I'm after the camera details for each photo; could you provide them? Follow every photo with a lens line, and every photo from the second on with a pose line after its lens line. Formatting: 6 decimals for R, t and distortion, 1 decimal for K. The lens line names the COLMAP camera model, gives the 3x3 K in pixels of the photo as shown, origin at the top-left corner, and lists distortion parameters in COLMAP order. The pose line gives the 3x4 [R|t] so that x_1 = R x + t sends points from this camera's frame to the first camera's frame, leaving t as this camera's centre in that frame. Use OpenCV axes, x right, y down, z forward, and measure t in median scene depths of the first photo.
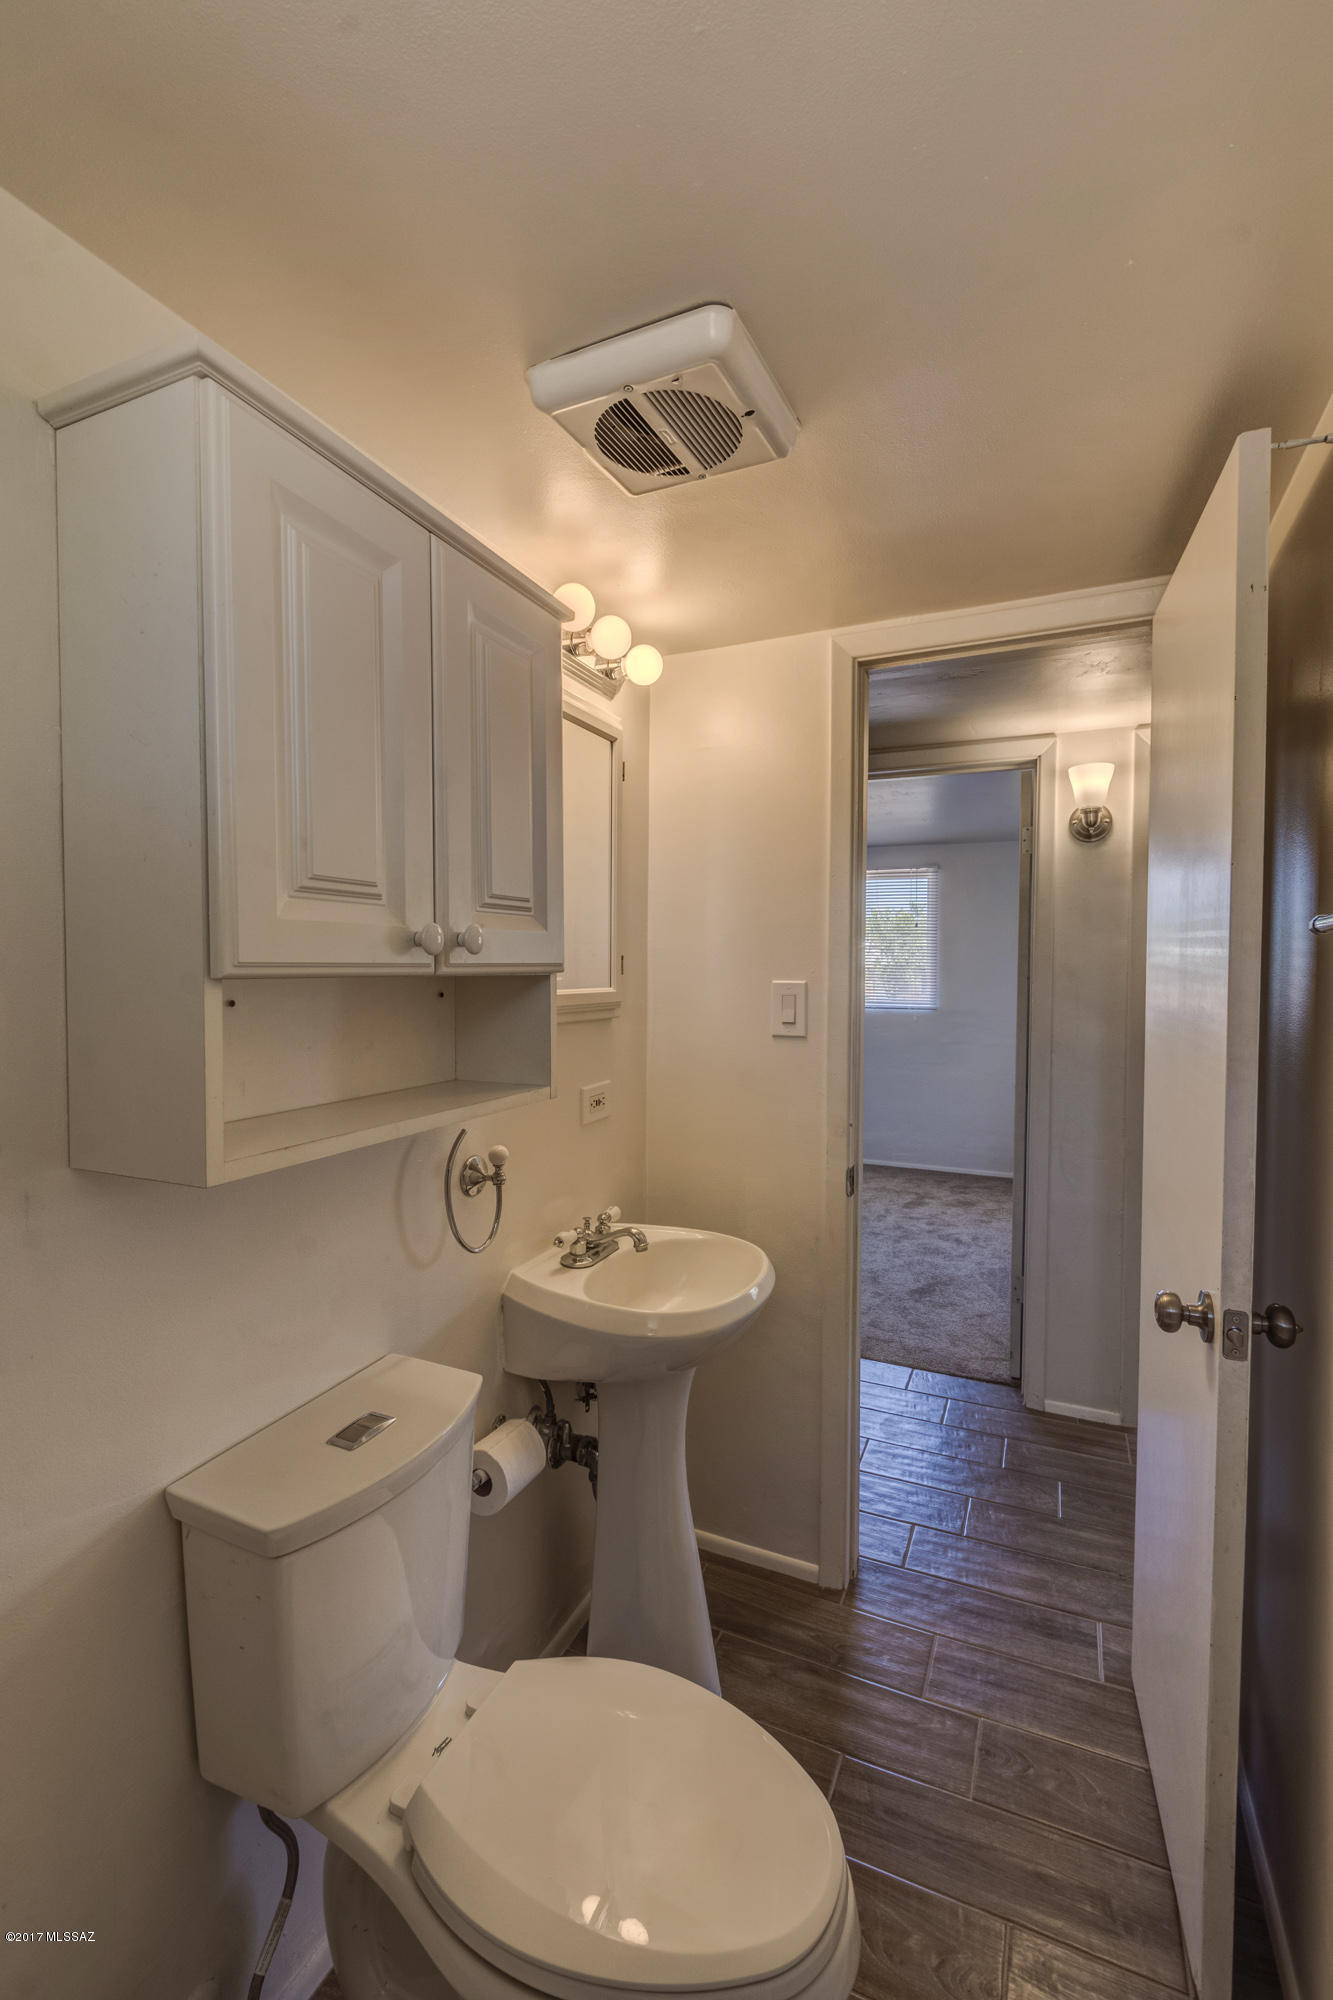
lens RADIAL K [[885.9, 0, 666.5], [0, 885.9, 1000.0], [0, 0, 1]] dist [0.012675, -0.000201]
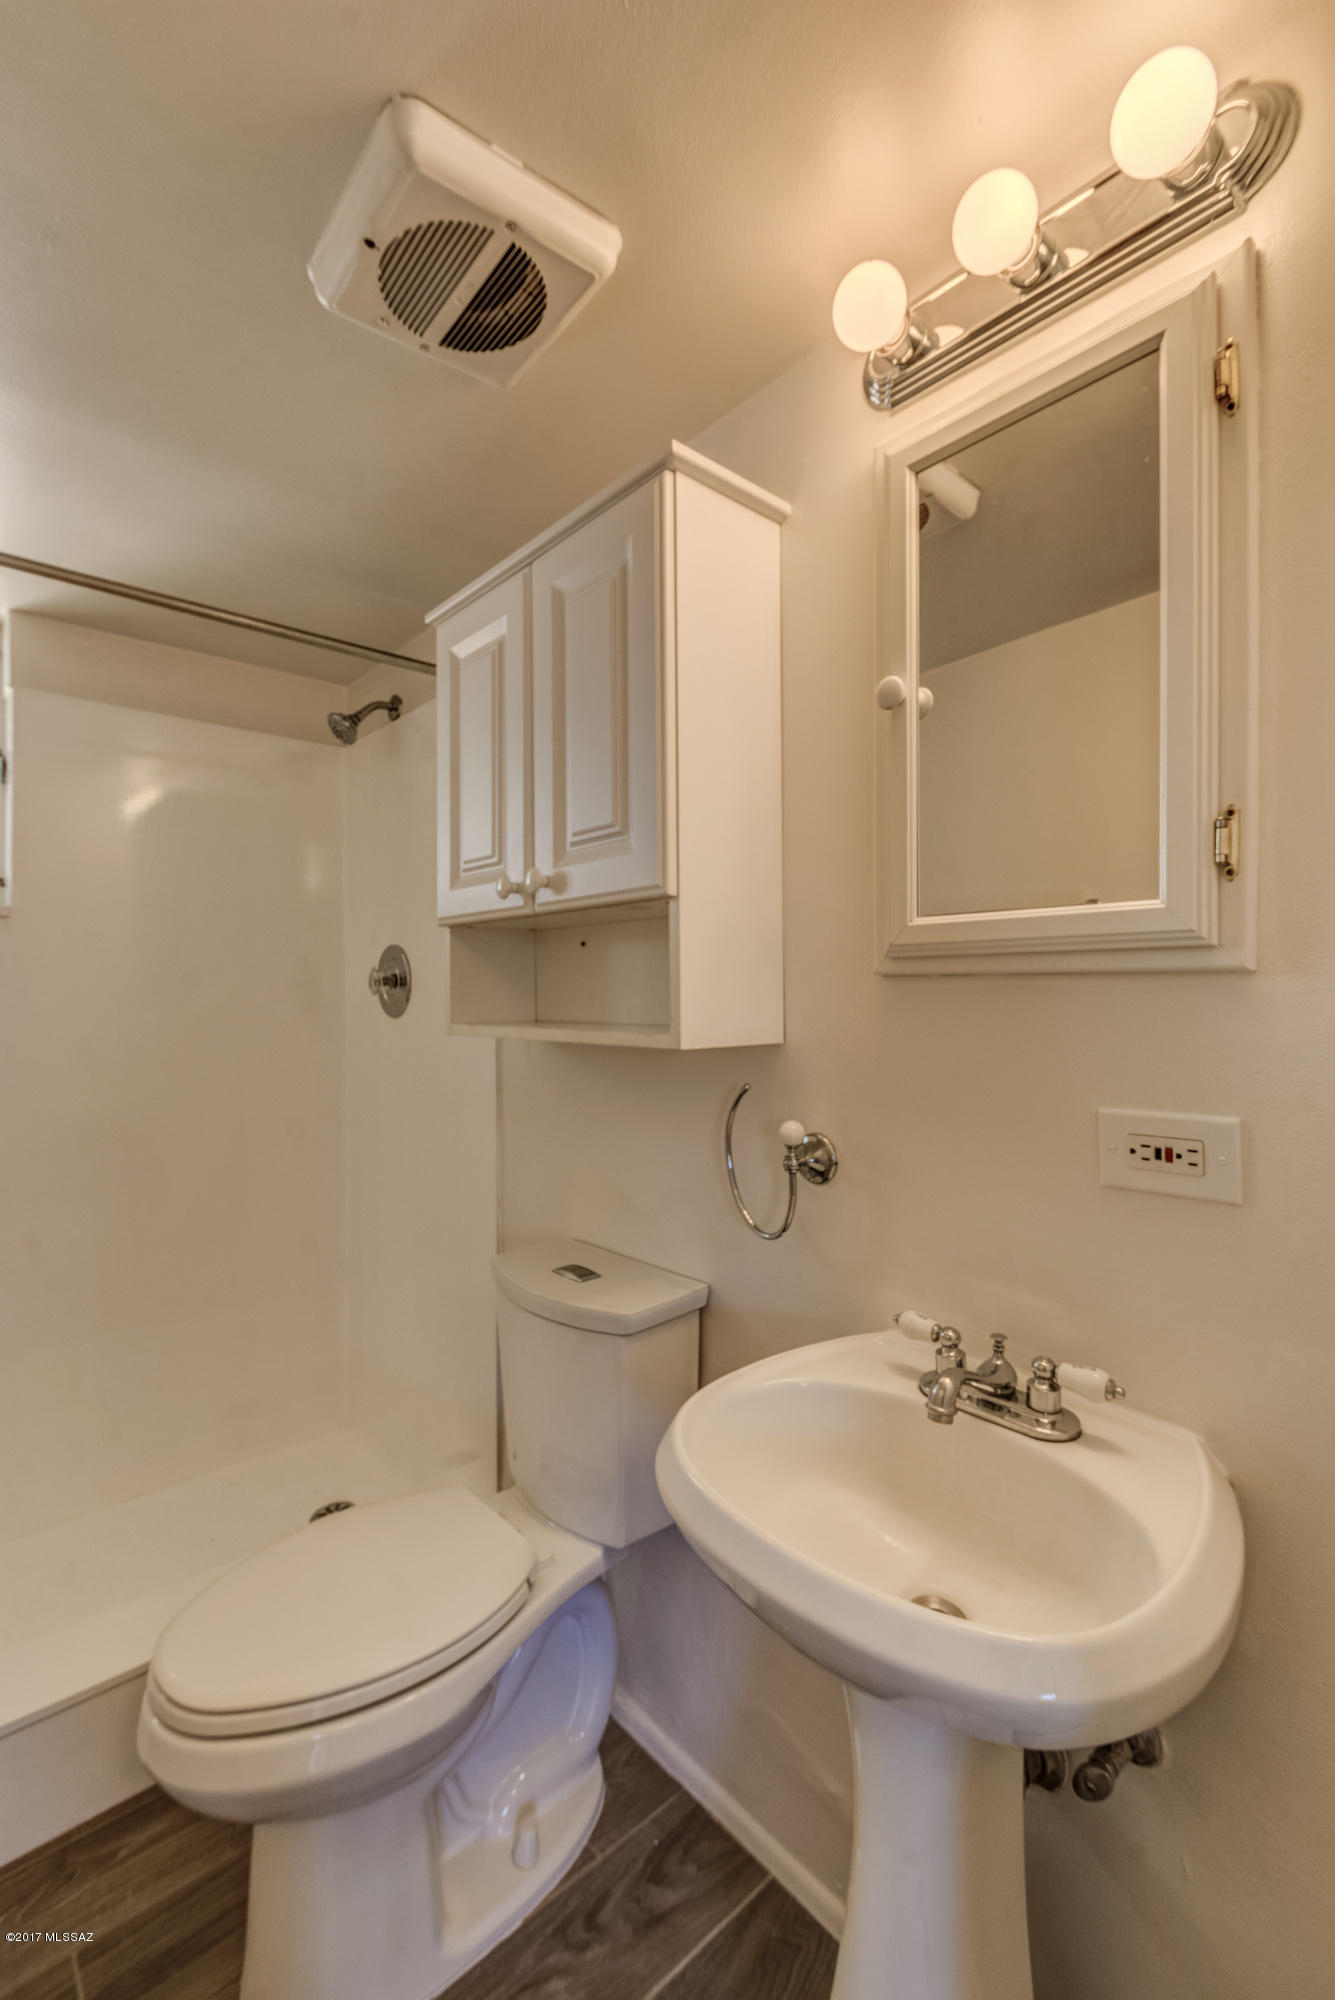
lens RADIAL K [[885.9, 0, 667.5], [0, 885.9, 1000.0], [0, 0, 1]] dist [0.012675, -0.000201]
pose [[-0.433306, 0.002450, -0.901243, 0.760857], [-0.031532, 0.999343, 0.017877, 0.063505], [0.900695, 0.036164, -0.432944, 1.664814]]
